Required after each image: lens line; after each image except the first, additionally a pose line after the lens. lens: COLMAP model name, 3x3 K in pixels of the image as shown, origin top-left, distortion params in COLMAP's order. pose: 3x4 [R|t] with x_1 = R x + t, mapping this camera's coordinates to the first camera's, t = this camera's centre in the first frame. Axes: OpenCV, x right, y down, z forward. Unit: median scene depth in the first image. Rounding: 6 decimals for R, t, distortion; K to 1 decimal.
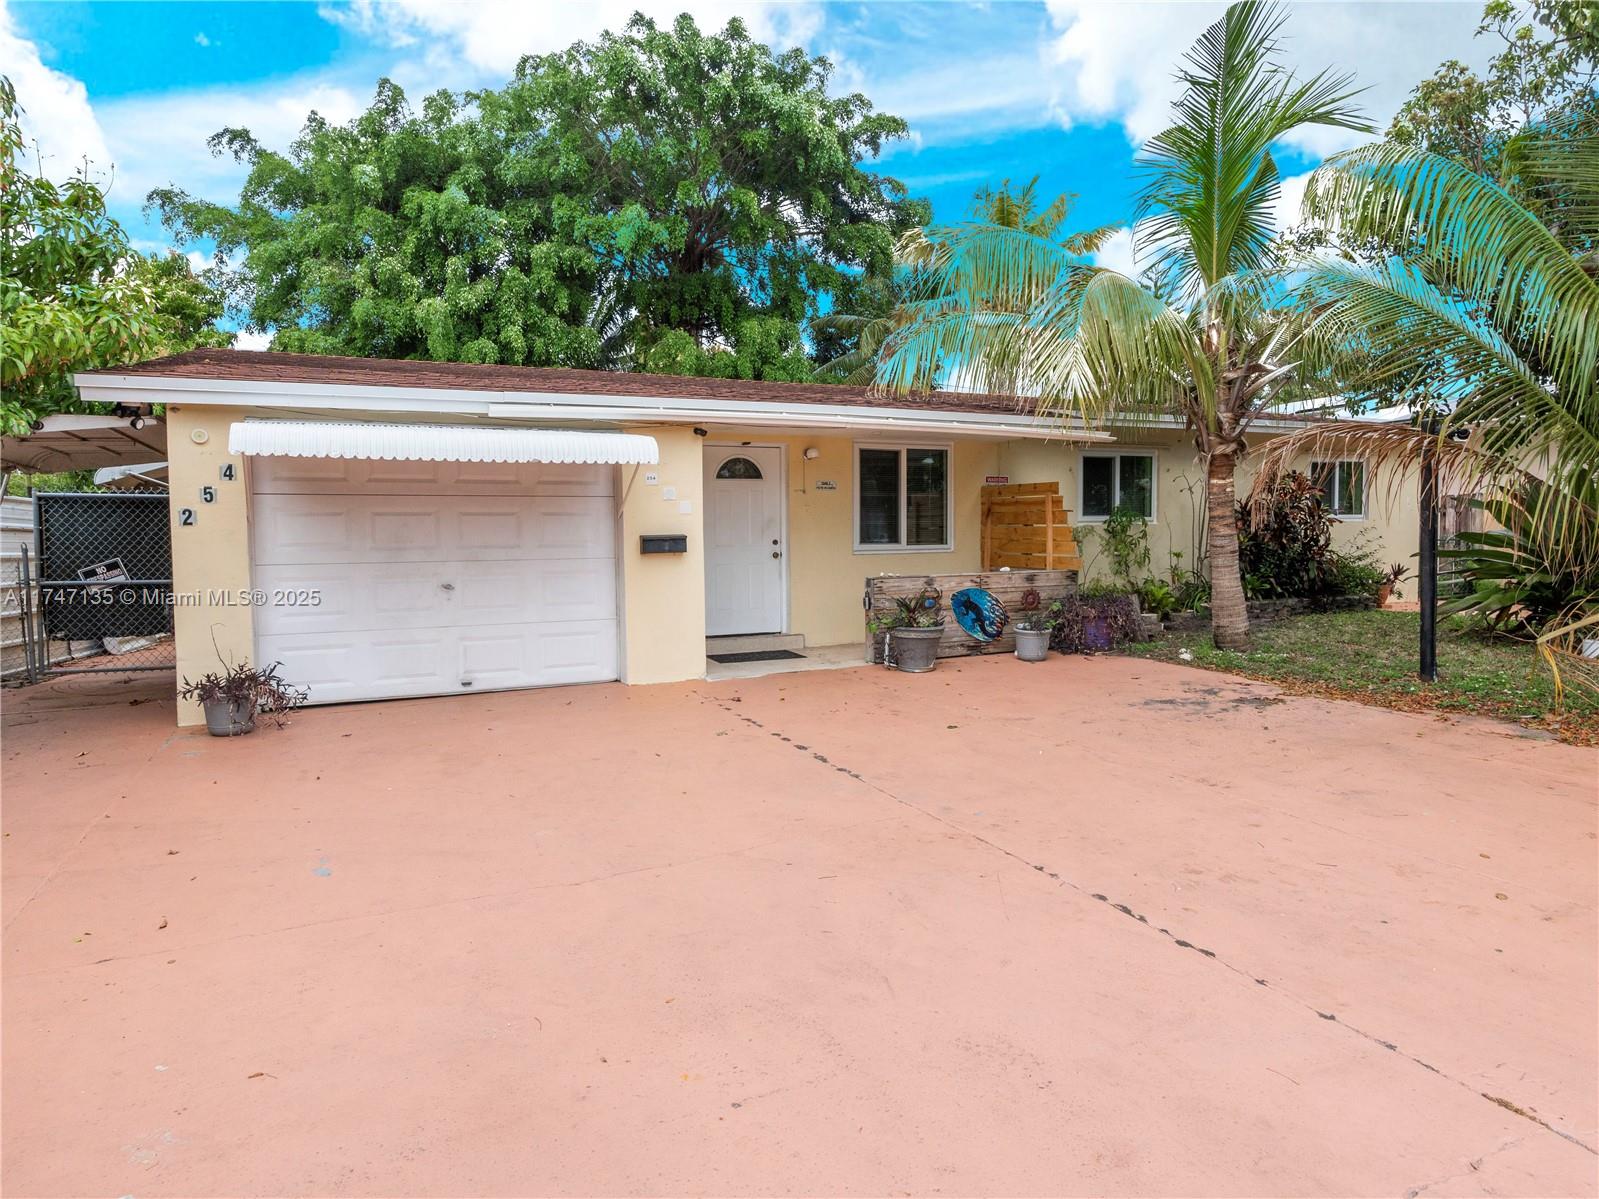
lens RADIAL K [[832.3, 0, 799.2], [0, 832.3, 601.2], [0, 0, 1]] dist [-0.006767, 0.002365]
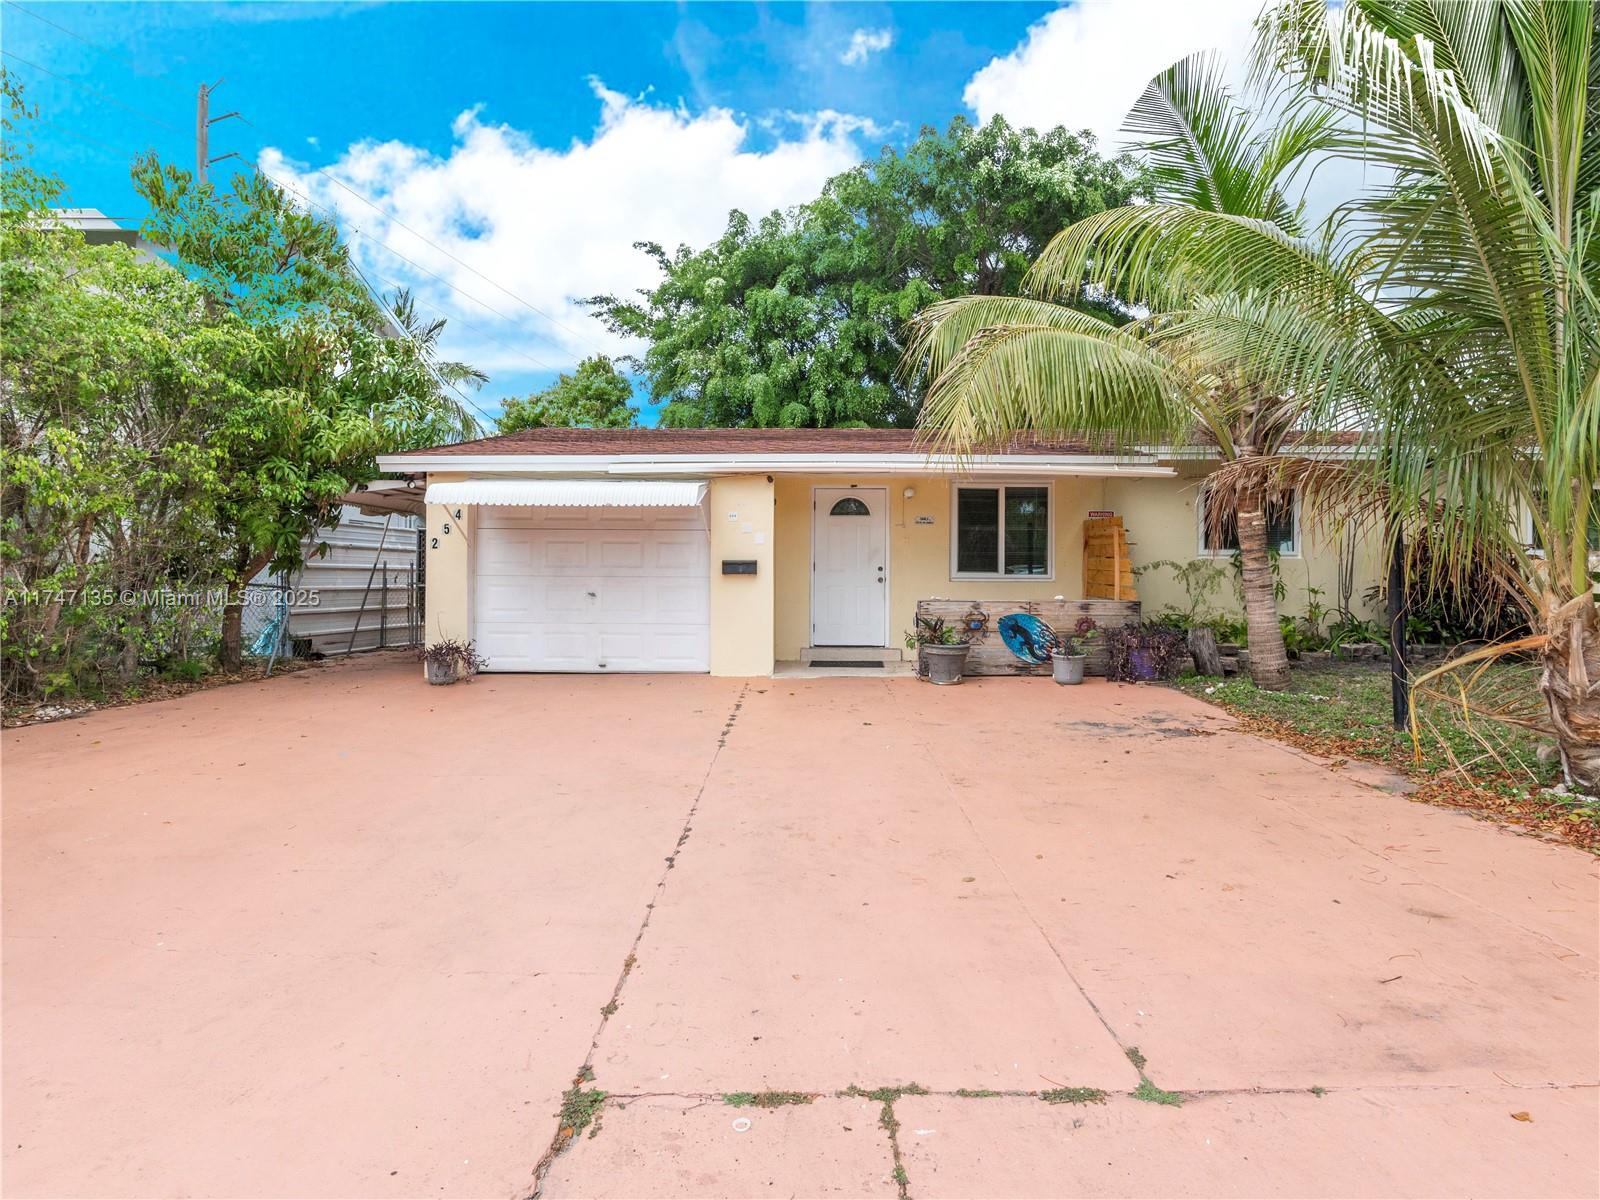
lens RADIAL K [[749.7, 0, 798.1], [0, 749.7, 587.8], [0, 0, 1]] dist [-0.012692, 0.000172]
pose [[0.920549, 0.029742, -0.389494, 0.319714], [-0.048566, 0.998075, -0.038568, 0.002482], [0.387597, 0.054420, 0.920221, -0.017667]]
